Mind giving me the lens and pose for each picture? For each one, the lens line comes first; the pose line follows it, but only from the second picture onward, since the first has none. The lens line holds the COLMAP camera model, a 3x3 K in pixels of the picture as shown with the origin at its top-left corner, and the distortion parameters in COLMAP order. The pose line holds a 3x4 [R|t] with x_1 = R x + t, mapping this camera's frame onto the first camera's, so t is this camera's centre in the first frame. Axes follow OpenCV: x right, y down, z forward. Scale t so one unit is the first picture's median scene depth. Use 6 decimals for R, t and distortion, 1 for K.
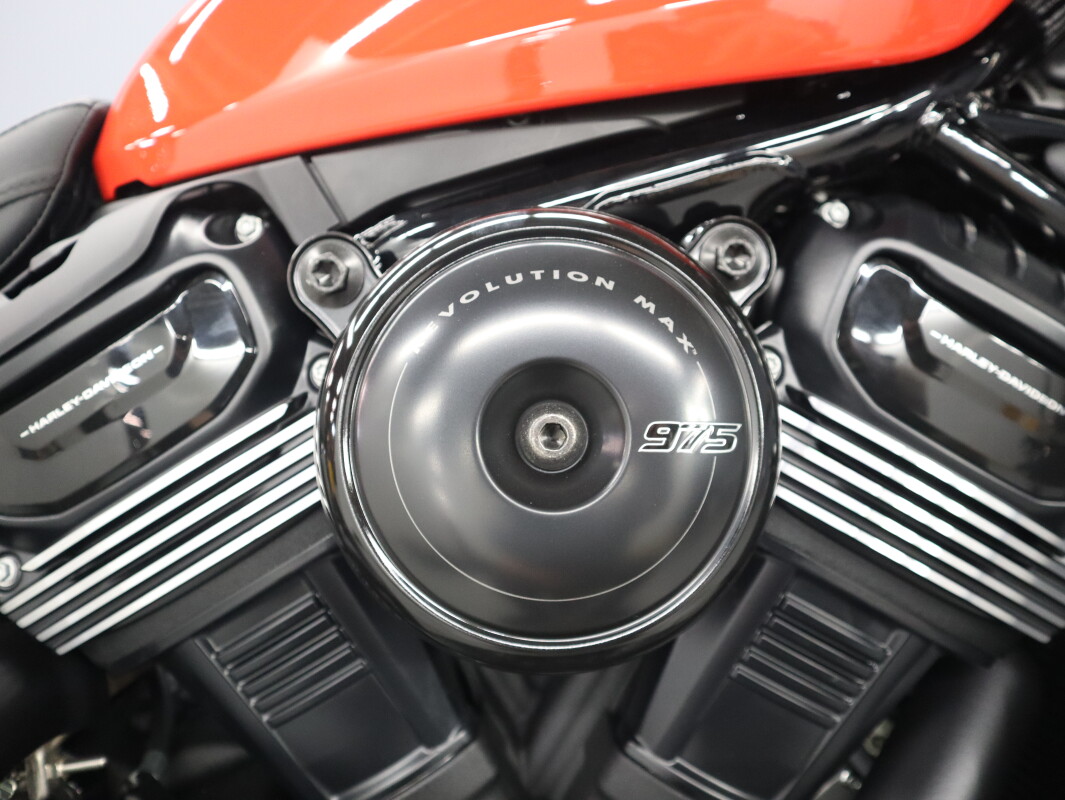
lens RADIAL K [[841.6, 0, 536.0], [0, 841.6, 400.4], [0, 0, 1]] dist [-0.117717, 0.075461]
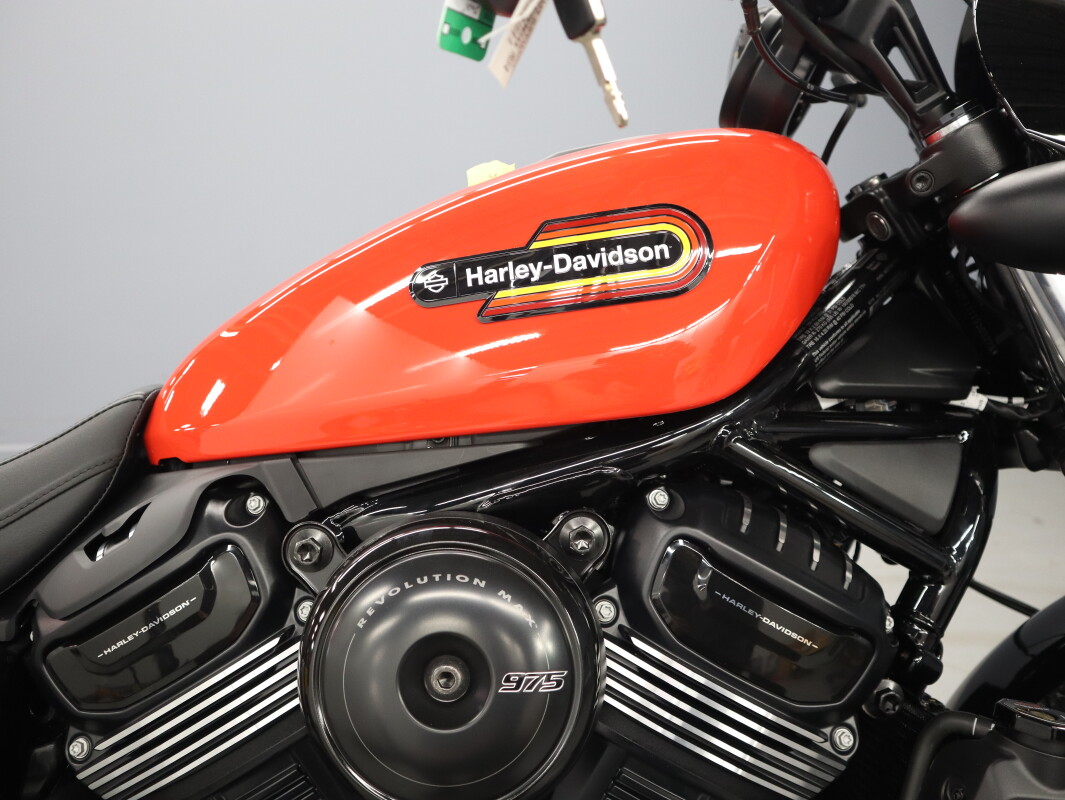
lens RADIAL K [[841.6, 0, 533.4], [0, 841.6, 397.0], [0, 0, 1]] dist [-0.117717, 0.075461]
pose [[0.999988, -0.004179, -0.002654, 0.156262], [0.003891, 0.994938, -0.100415, -0.271470], [0.003060, 0.100404, 0.994942, -0.501583]]
